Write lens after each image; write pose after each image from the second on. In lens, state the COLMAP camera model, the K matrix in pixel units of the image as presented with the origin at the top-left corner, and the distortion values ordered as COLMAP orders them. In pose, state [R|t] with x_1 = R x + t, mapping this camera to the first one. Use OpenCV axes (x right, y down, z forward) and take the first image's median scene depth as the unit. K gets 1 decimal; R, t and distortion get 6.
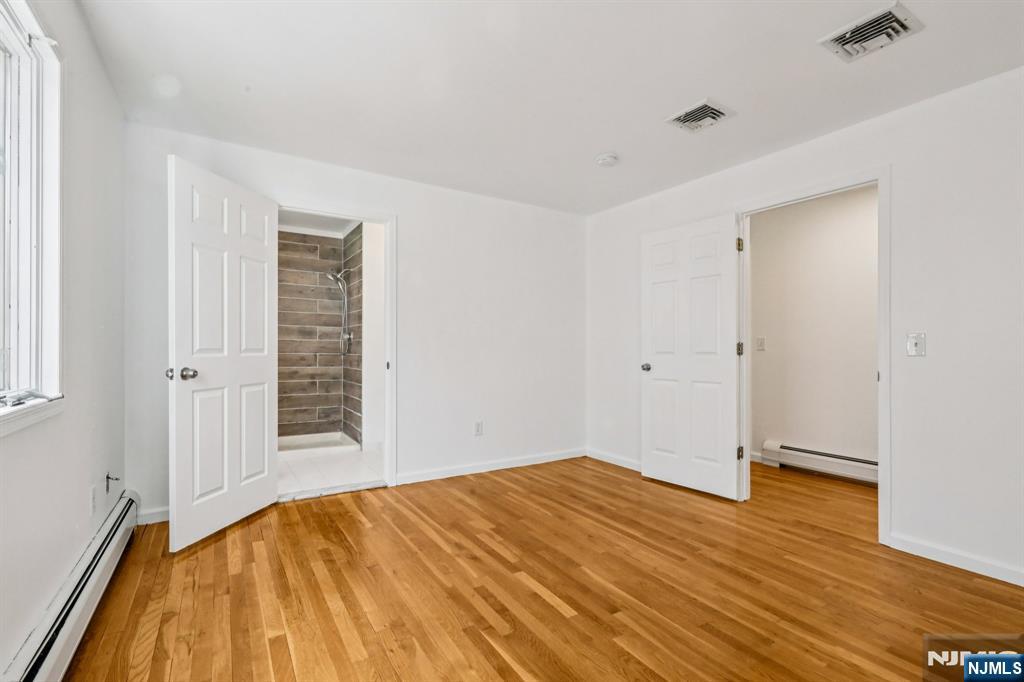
lens RADIAL K [[461.4, 0, 514.4], [0, 461.4, 344.4], [0, 0, 1]] dist [-0.002182, -0.000084]
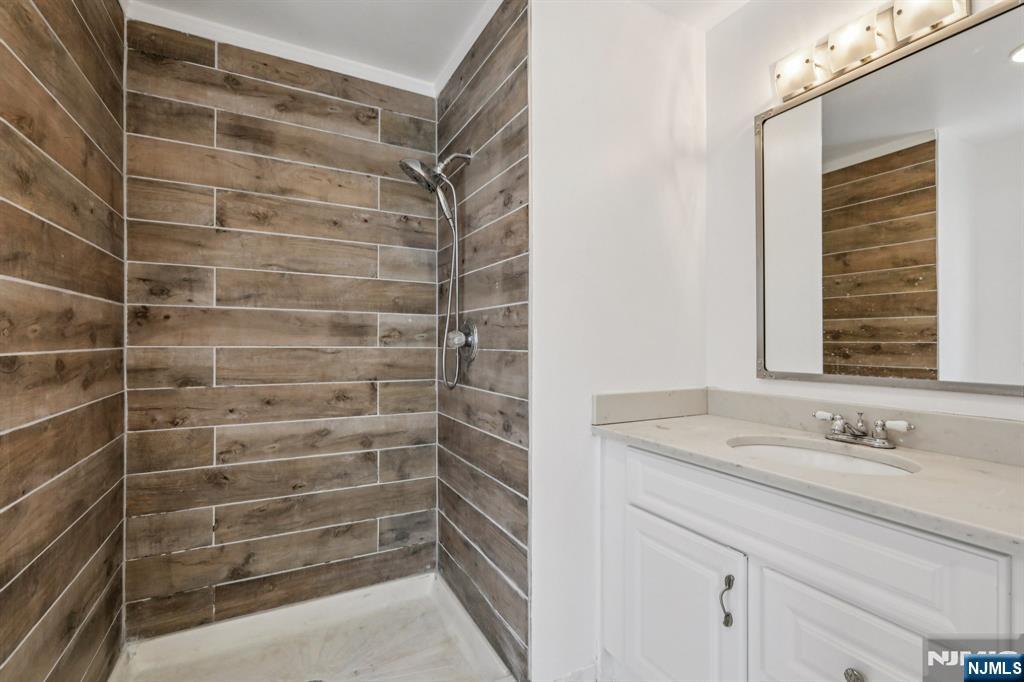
lens RADIAL K [[470.9, 0, 512.0], [0, 470.9, 341.0], [0, 0, 1]] dist [0.003678, 0.000606]
pose [[0.996527, -0.001748, -0.083255, -0.411214], [0.002159, 0.999986, 0.004842, -0.024408], [0.083246, -0.005005, 0.996516, 0.895724]]
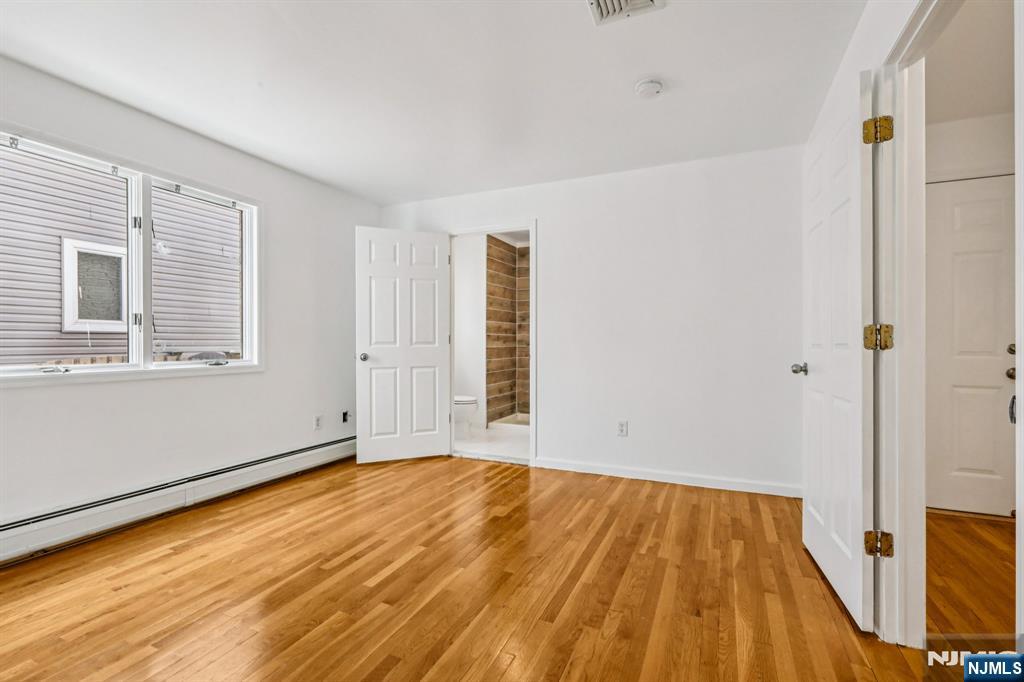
lens RADIAL K [[461.4, 0, 514.4], [0, 461.4, 344.4], [0, 0, 1]] dist [-0.002182, -0.000084]
pose [[0.555516, -0.000885, -0.831506, 0.615371], [0.009868, 0.999936, 0.005528, 0.009347], [0.831448, -0.011276, 0.555489, 0.348714]]
